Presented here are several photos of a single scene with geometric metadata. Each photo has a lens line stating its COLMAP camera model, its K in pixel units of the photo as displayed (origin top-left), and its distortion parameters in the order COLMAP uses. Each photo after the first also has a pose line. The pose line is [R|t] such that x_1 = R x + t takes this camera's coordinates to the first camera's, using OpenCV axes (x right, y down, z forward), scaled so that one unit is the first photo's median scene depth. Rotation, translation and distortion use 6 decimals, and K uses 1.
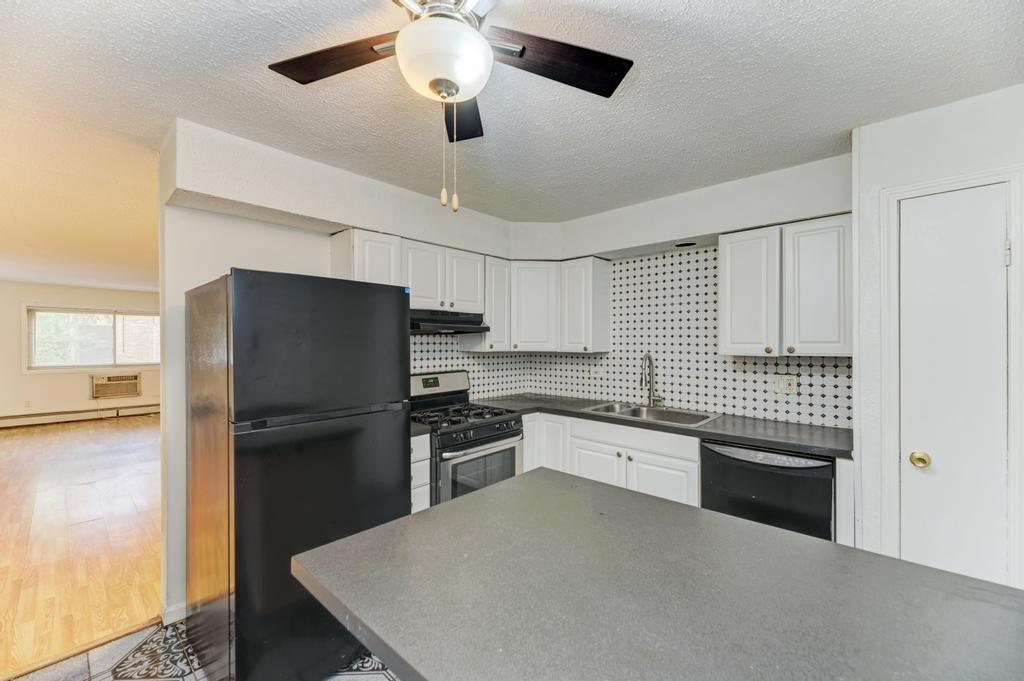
lens RADIAL K [[409.4, 0, 512.0], [0, 409.4, 340.5], [0, 0, 1]] dist [0.000913, 0.000085]
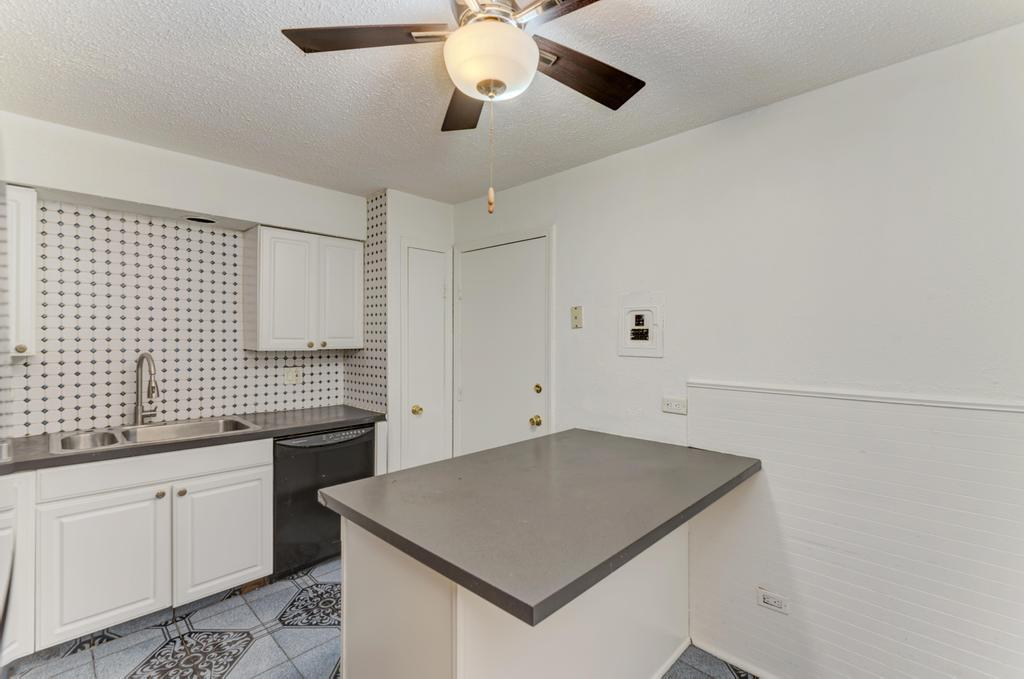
lens RADIAL K [[442.3, 0, 509.7], [0, 442.3, 342.4], [0, 0, 1]] dist [-0.000776, -0.000035]
pose [[0.033473, -0.008764, 0.999401, -0.423104], [-0.005218, 0.999946, 0.008943, 0.002902], [-0.999426, -0.005514, 0.033425, 0.320867]]
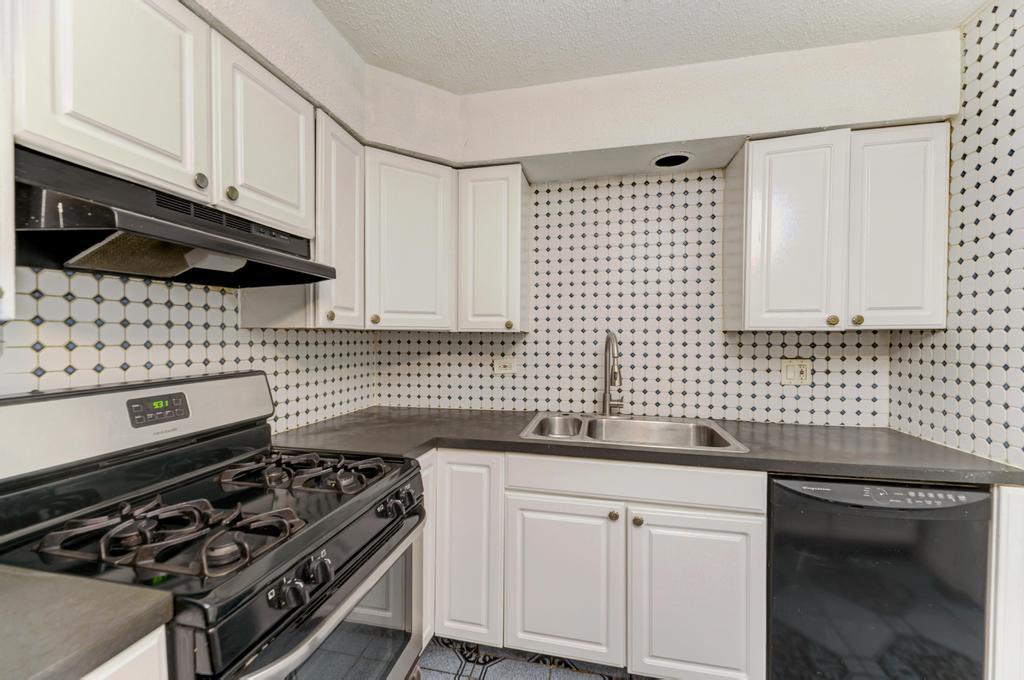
lens RADIAL K [[417.4, 0, 512.3], [0, 417.4, 341.7], [0, 0, 1]] dist [0.001550, -0.000387]
pose [[0.867231, -0.004757, 0.497884, -0.109683], [-0.001932, 0.999915, 0.012918, 0.037746], [-0.497903, -0.012165, 0.867147, 0.517787]]
